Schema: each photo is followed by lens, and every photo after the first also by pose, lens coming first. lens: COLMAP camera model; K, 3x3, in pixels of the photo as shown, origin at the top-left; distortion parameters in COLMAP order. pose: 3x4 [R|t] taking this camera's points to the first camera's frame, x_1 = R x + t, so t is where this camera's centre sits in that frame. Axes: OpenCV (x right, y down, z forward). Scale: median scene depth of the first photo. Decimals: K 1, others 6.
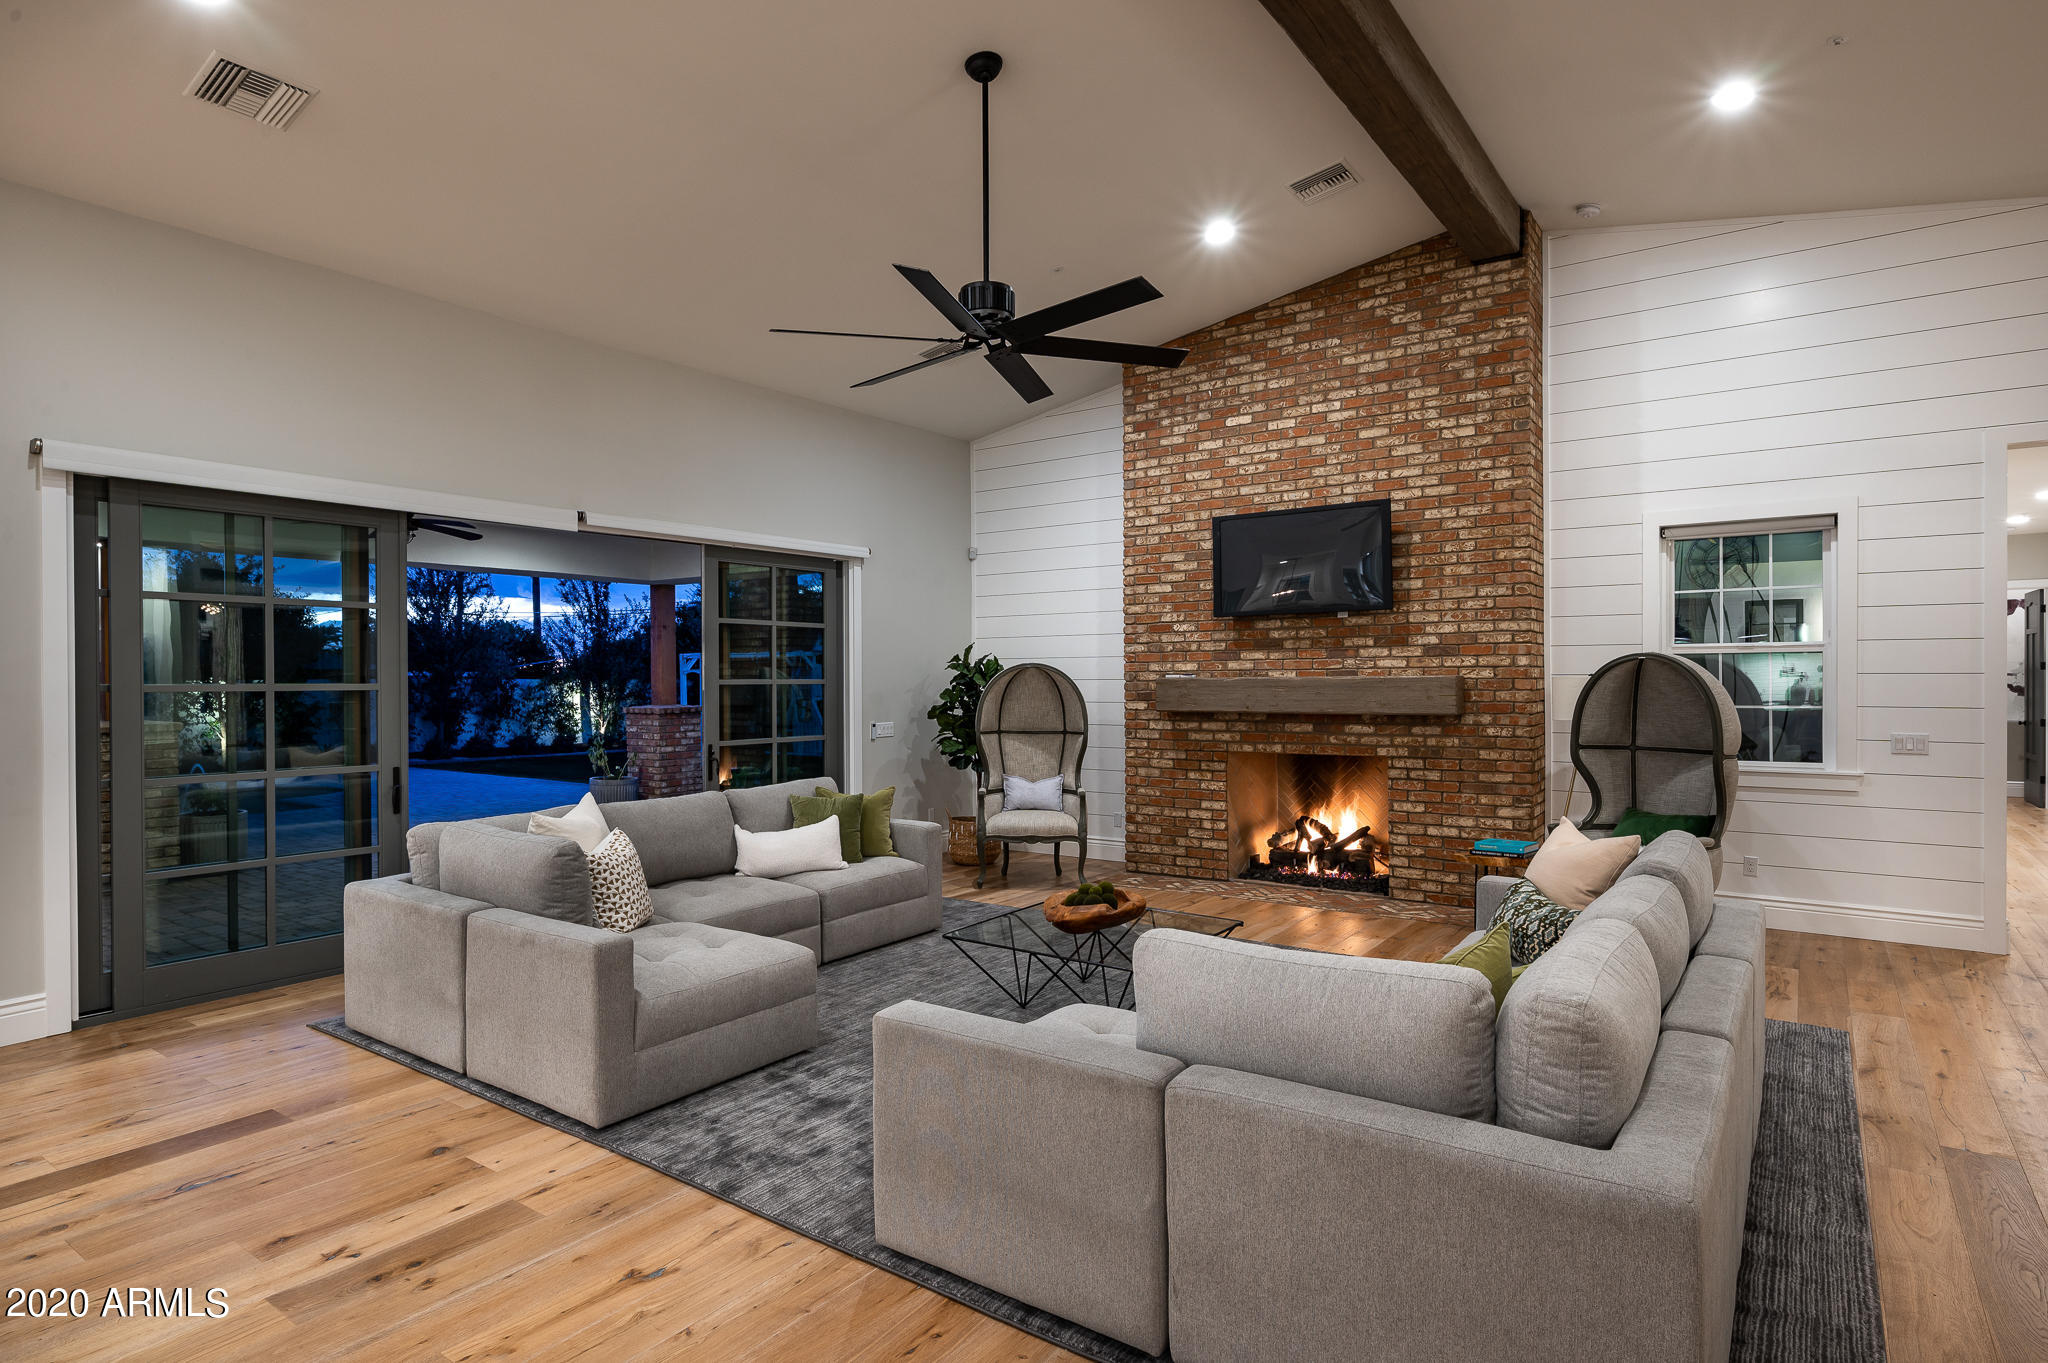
lens RADIAL K [[1095.6, 0, 1024.0], [0, 1095.6, 681.5], [0, 0, 1]] dist [0.002543, 0.000184]
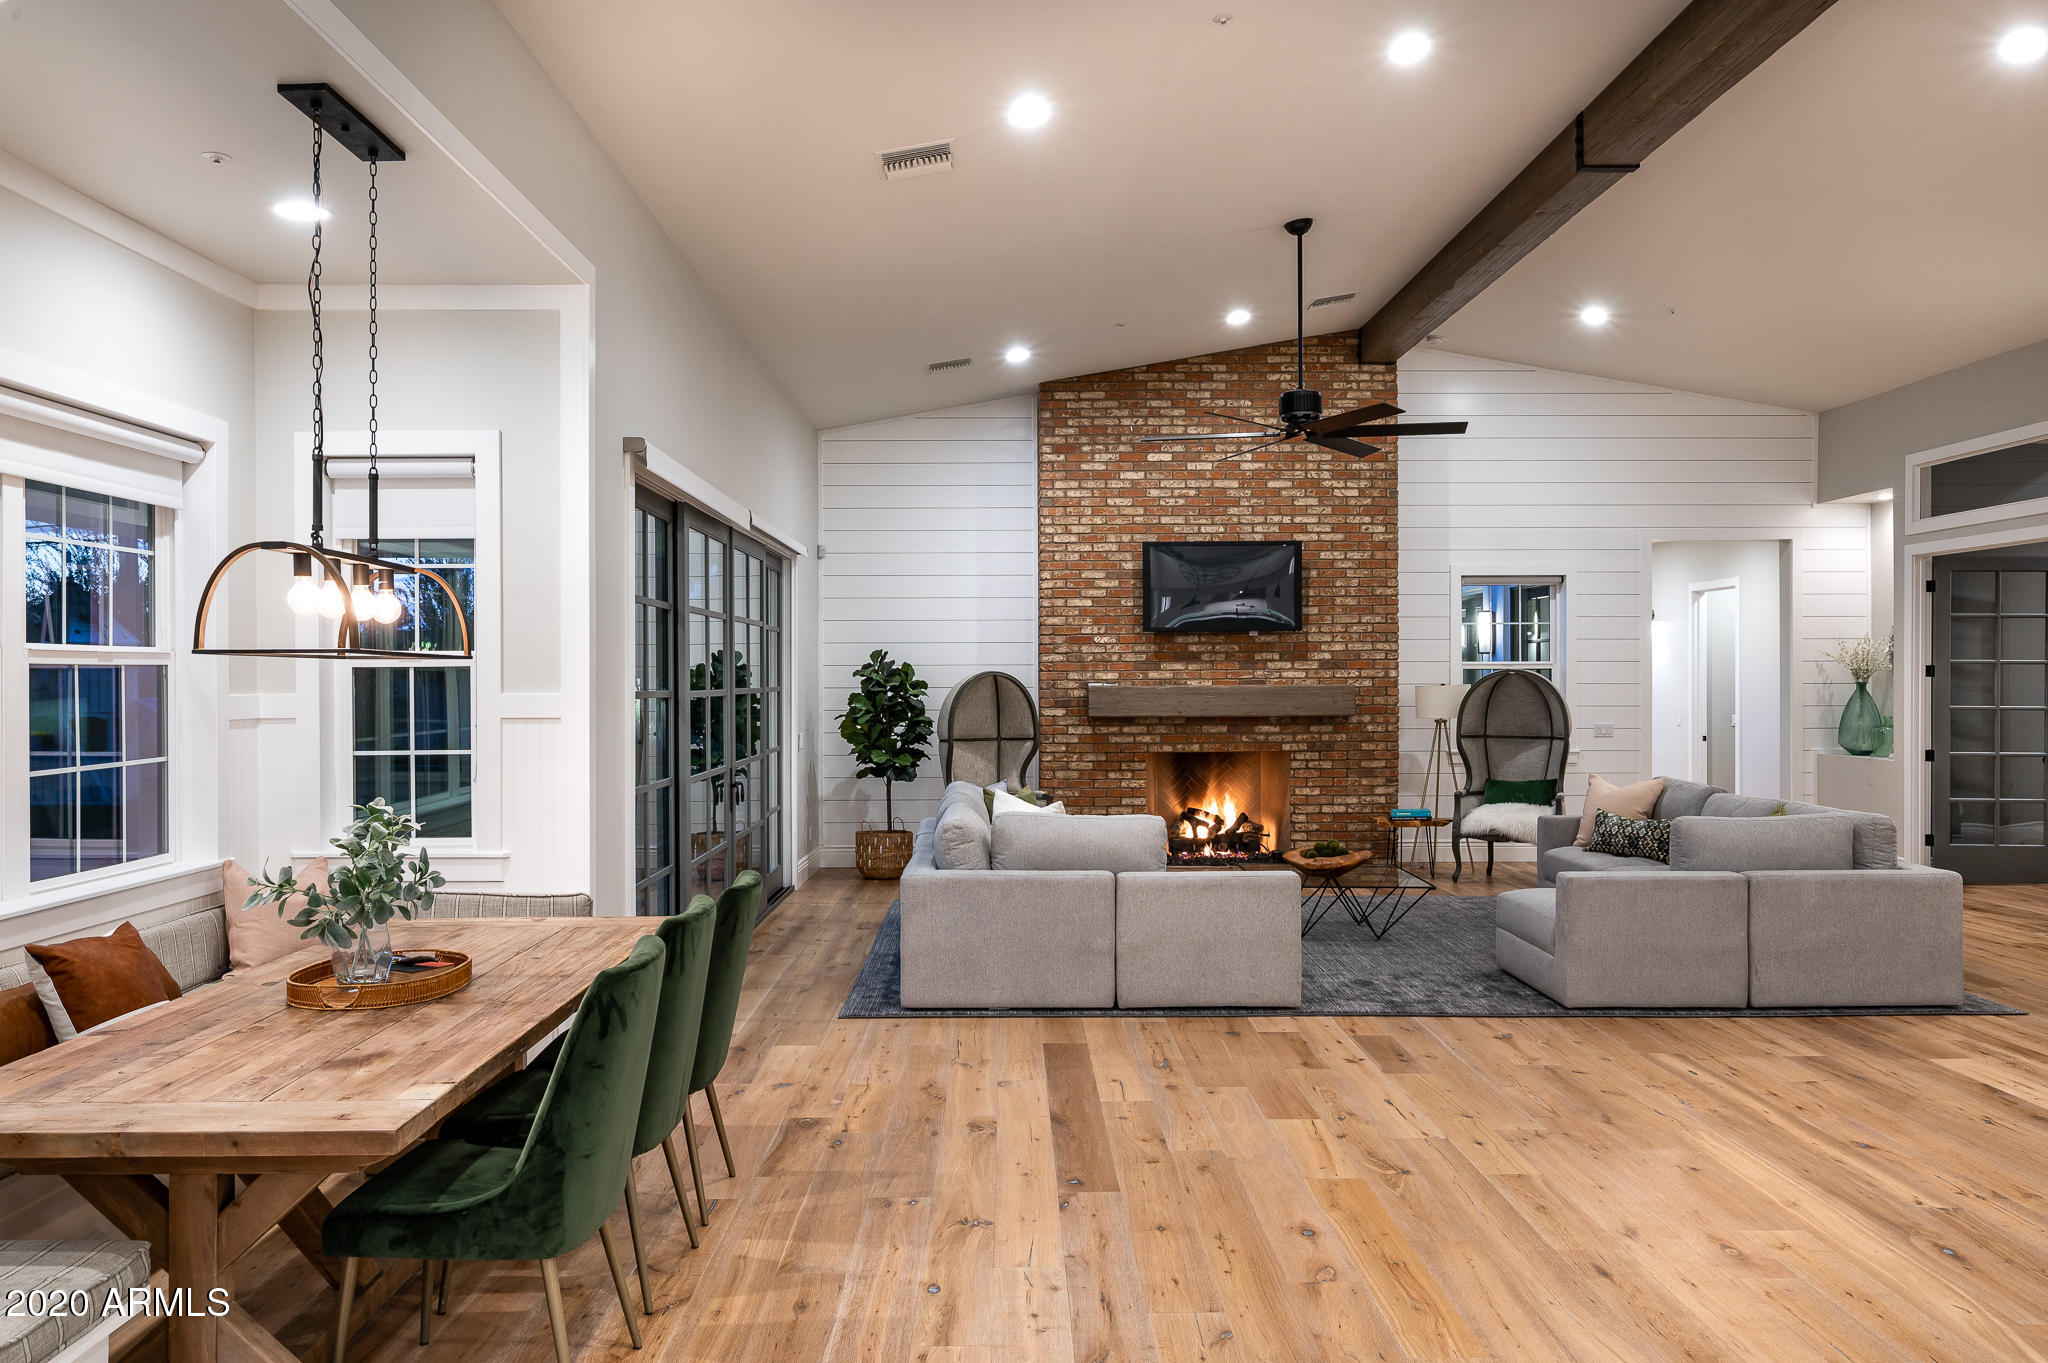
lens RADIAL K [[1500.4, 0, 1024.0], [0, 1500.4, 681.5], [0, 0, 1]] dist [-0.003385, 0.005713]
pose [[0.808184, 0.002274, 0.588926, -0.849796], [0.000284, 0.999991, -0.004251, -0.001624], [-0.588931, 0.003603, 0.808176, -0.166135]]
